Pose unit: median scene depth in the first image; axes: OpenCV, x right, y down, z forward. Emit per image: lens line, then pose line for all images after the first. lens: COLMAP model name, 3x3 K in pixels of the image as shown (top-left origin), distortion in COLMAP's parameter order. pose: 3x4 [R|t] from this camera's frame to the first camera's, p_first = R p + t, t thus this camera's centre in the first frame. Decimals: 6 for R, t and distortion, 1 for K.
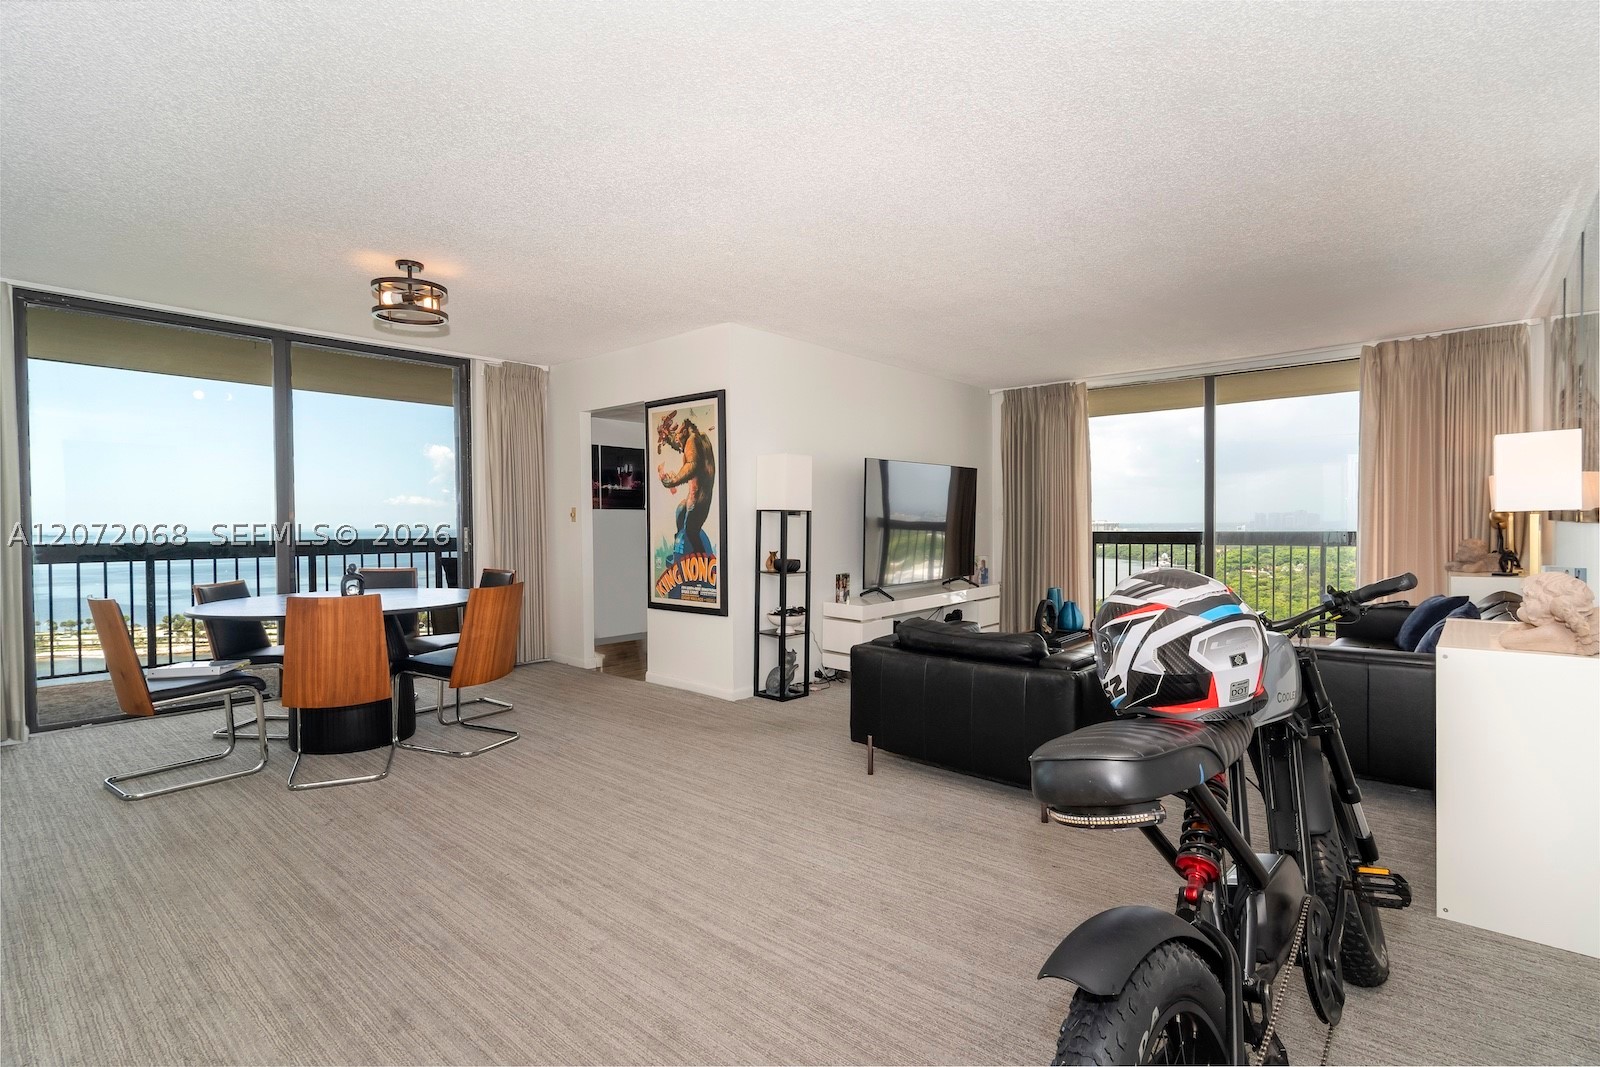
lens RADIAL K [[778.7, 0, 825.7], [0, 778.7, 531.9], [0, 0, 1]] dist [-0.002543, -0.000171]
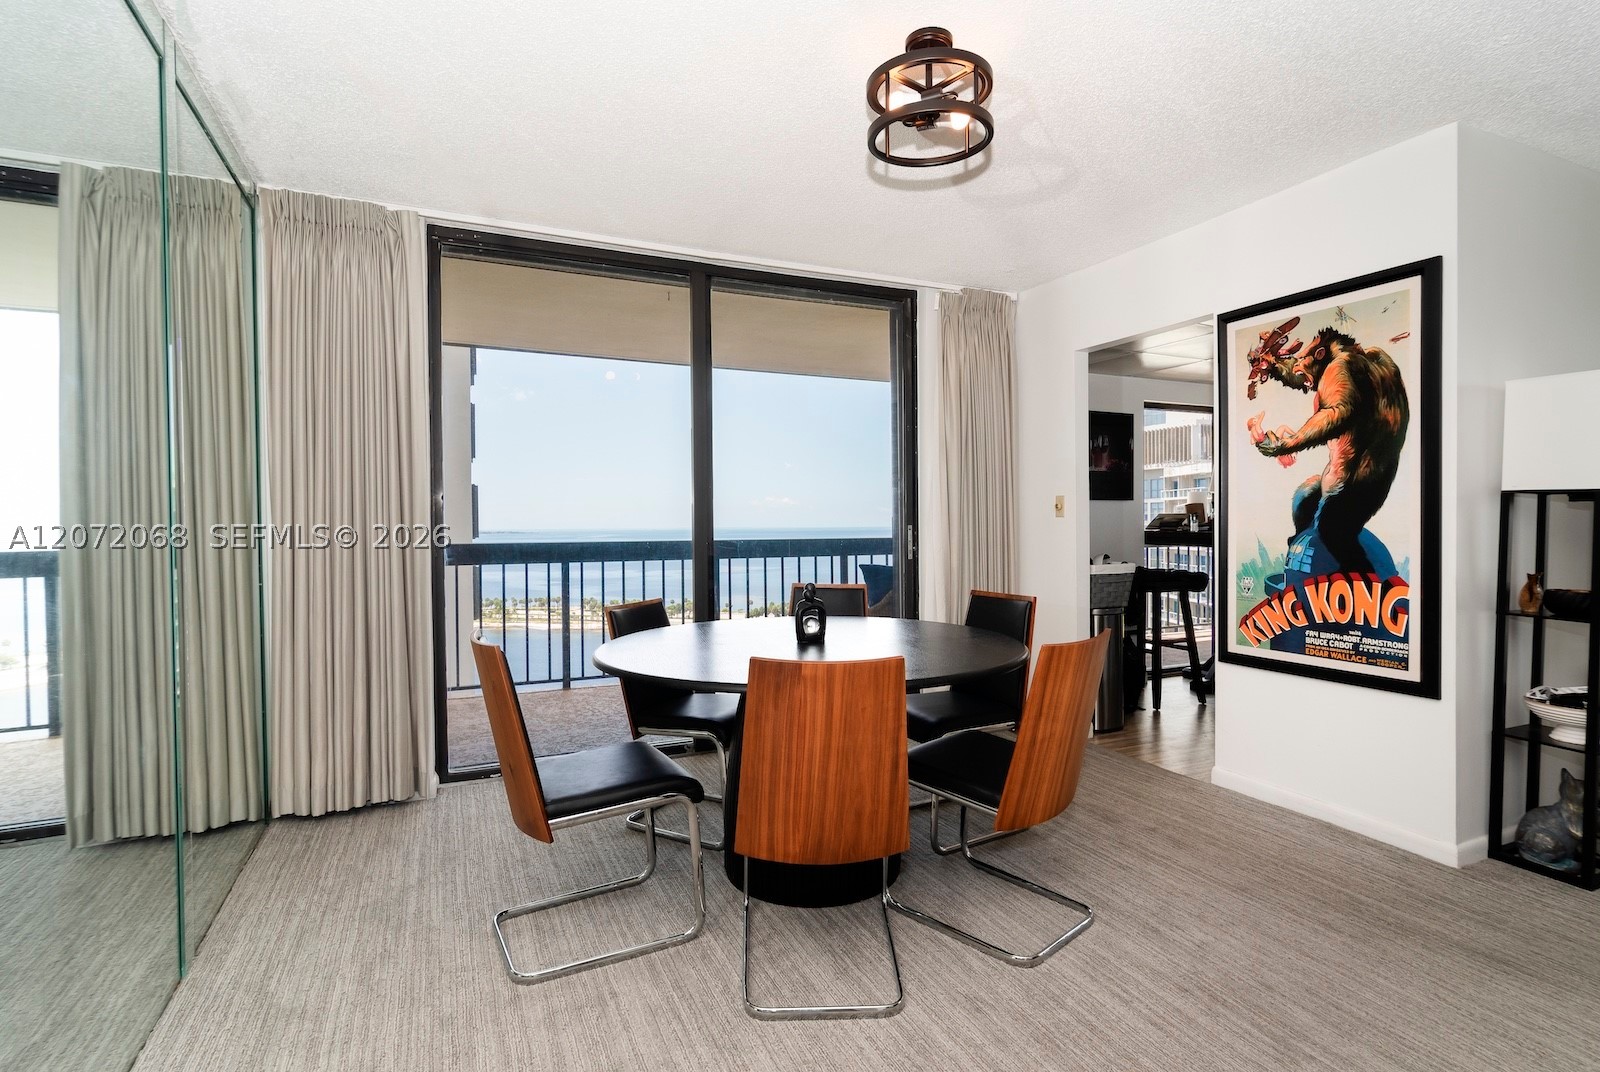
lens RADIAL K [[789.5, 0, 804.5], [0, 789.5, 512.2], [0, 0, 1]] dist [-0.000551, -0.000008]
pose [[0.908416, -0.006009, -0.418025, -0.277772], [-0.003347, 0.999760, -0.021643, -0.001887], [0.418054, 0.021060, 0.908178, 0.336754]]
